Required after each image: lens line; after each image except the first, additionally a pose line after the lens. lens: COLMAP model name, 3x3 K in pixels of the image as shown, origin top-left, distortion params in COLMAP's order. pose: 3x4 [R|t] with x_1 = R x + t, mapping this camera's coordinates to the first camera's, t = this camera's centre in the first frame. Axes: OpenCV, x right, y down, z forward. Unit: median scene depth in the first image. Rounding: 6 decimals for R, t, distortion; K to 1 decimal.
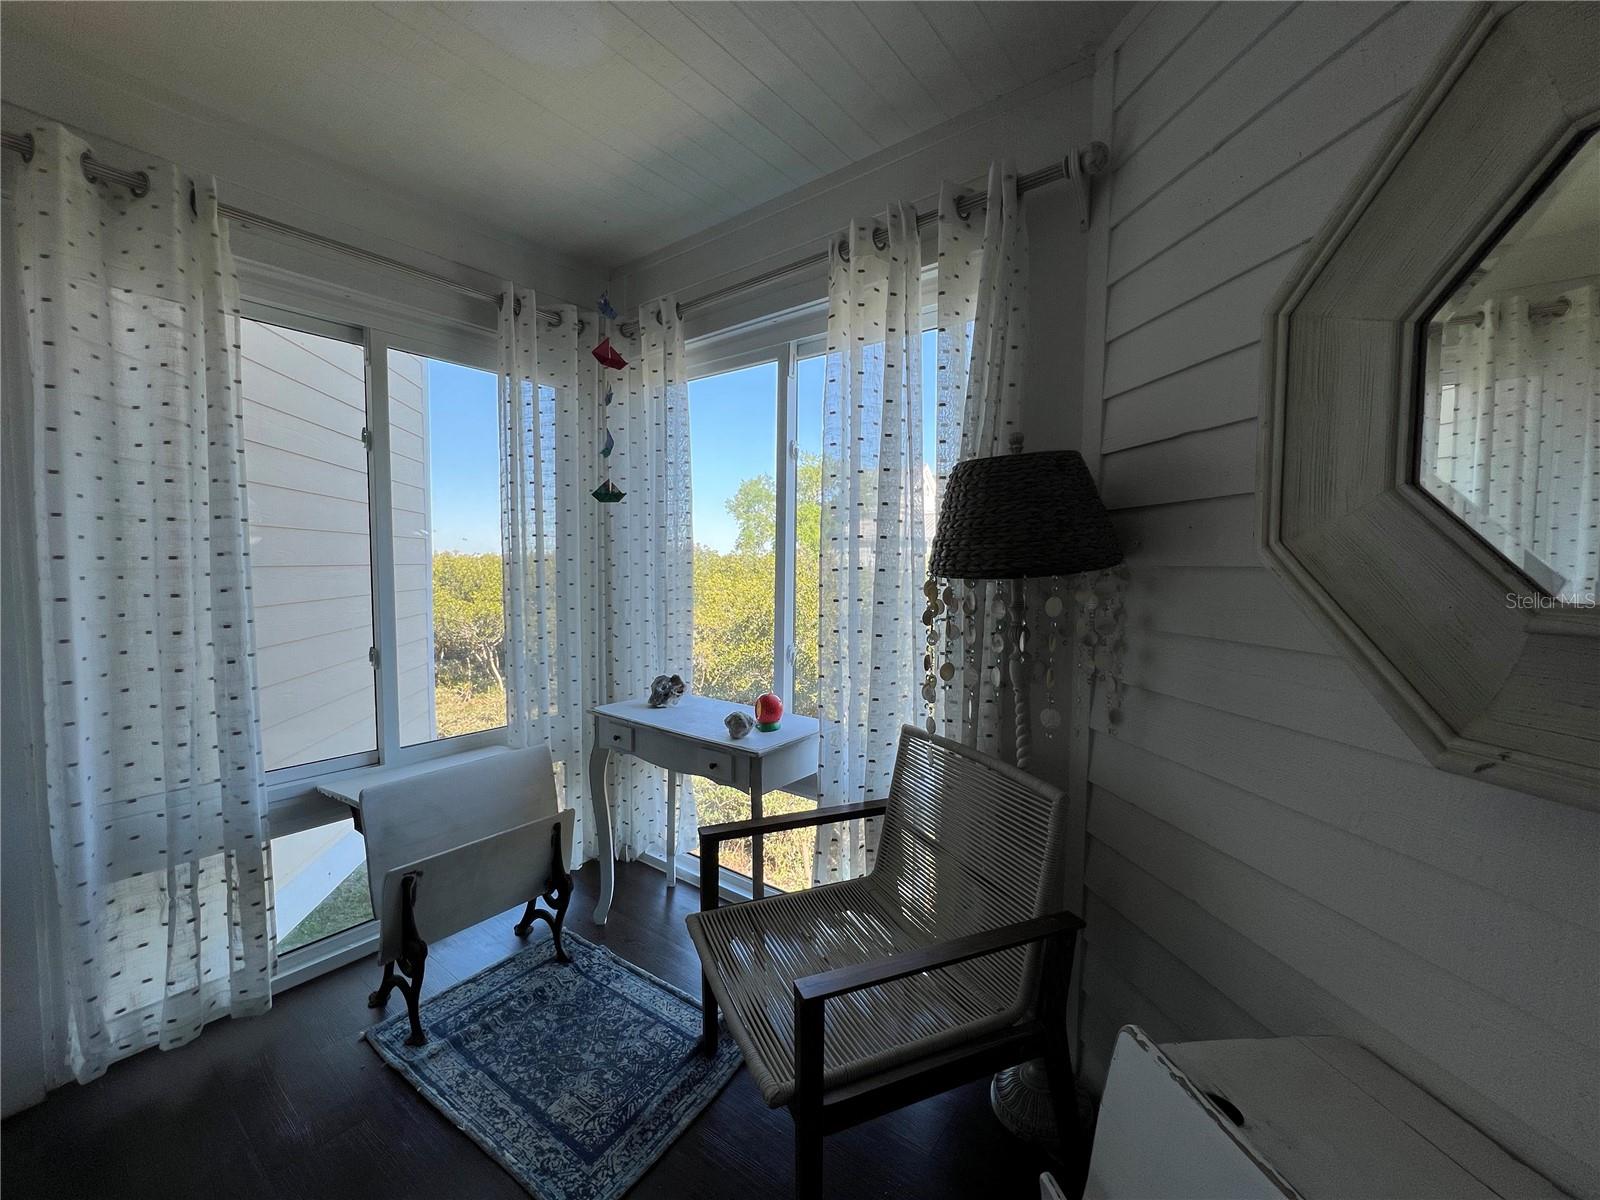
lens RADIAL K [[643.8, 0, 800.0], [0, 643.8, 600.0], [0, 0, 1]] dist [-0.001135, -0.000028]
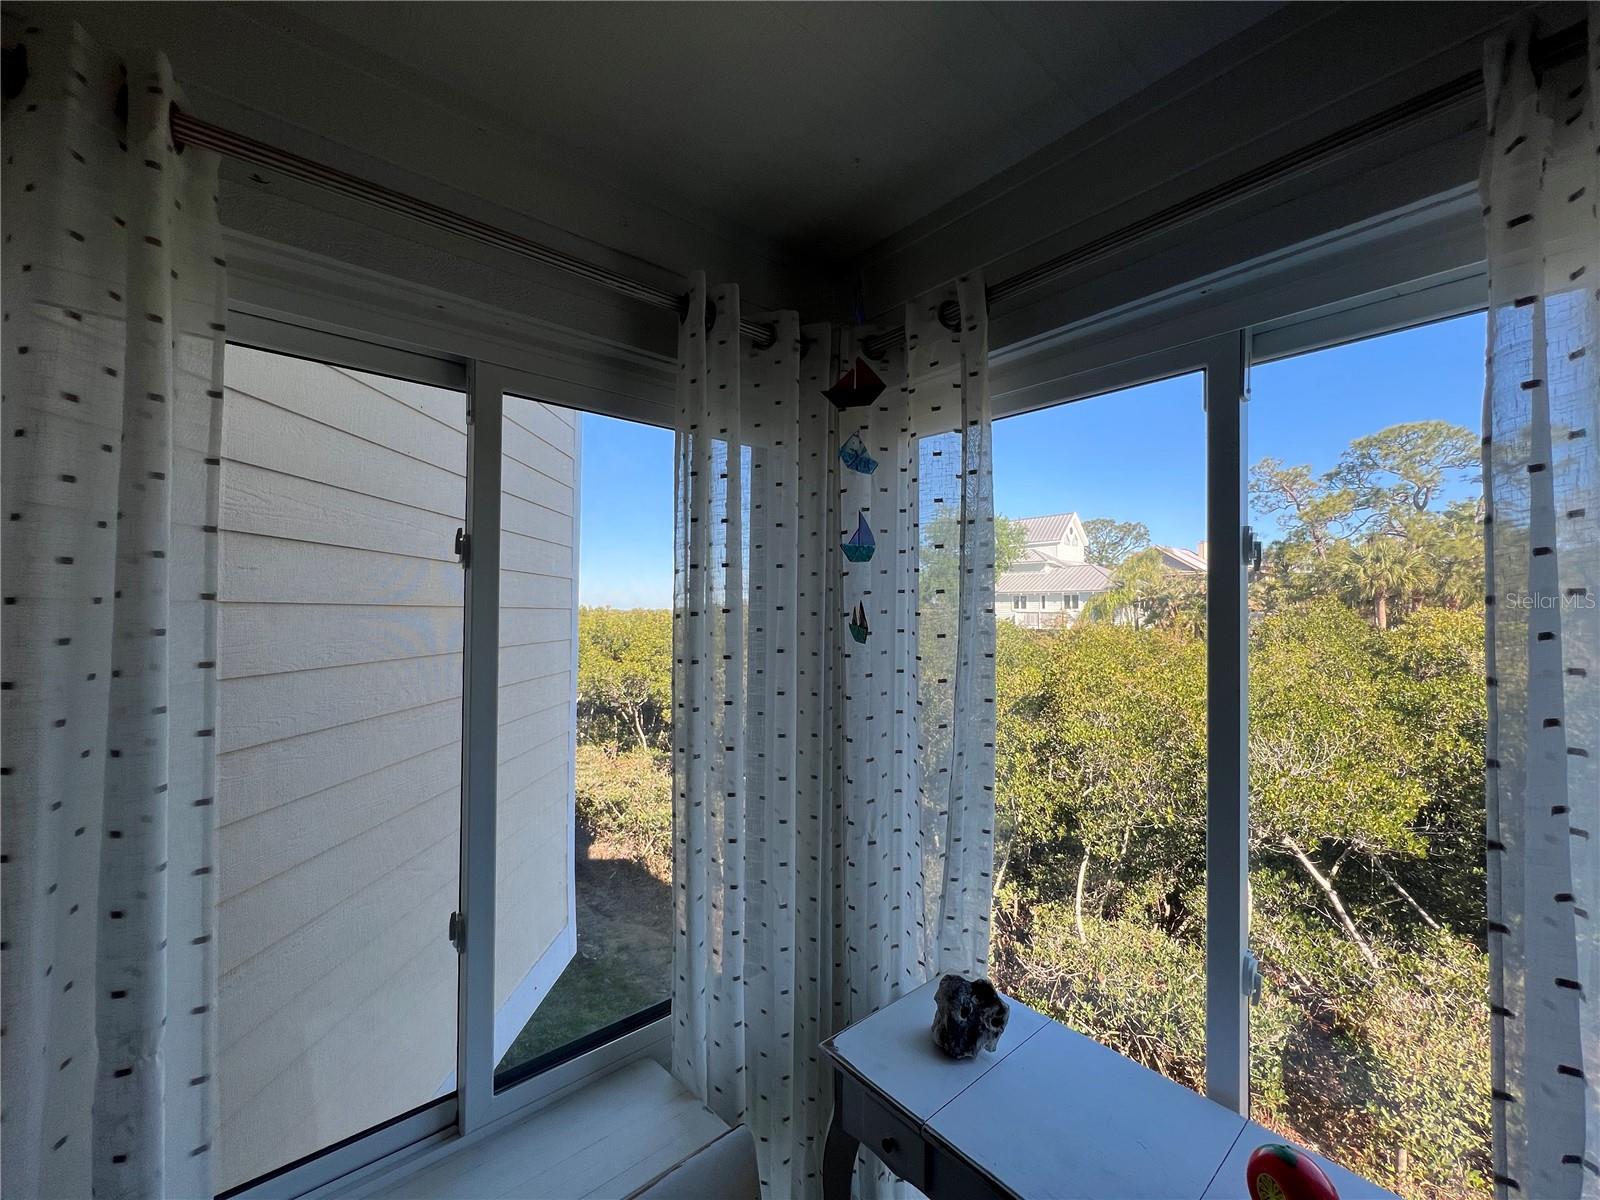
lens RADIAL K [[643.8, 0, 800.0], [0, 643.8, 600.0], [0, 0, 1]] dist [-0.001135, -0.000028]
pose [[0.979975, -0.003959, -0.199081, -0.241696], [-0.011995, 0.996813, -0.078867, -0.149395], [0.198759, 0.079675, 0.976804, 0.460385]]
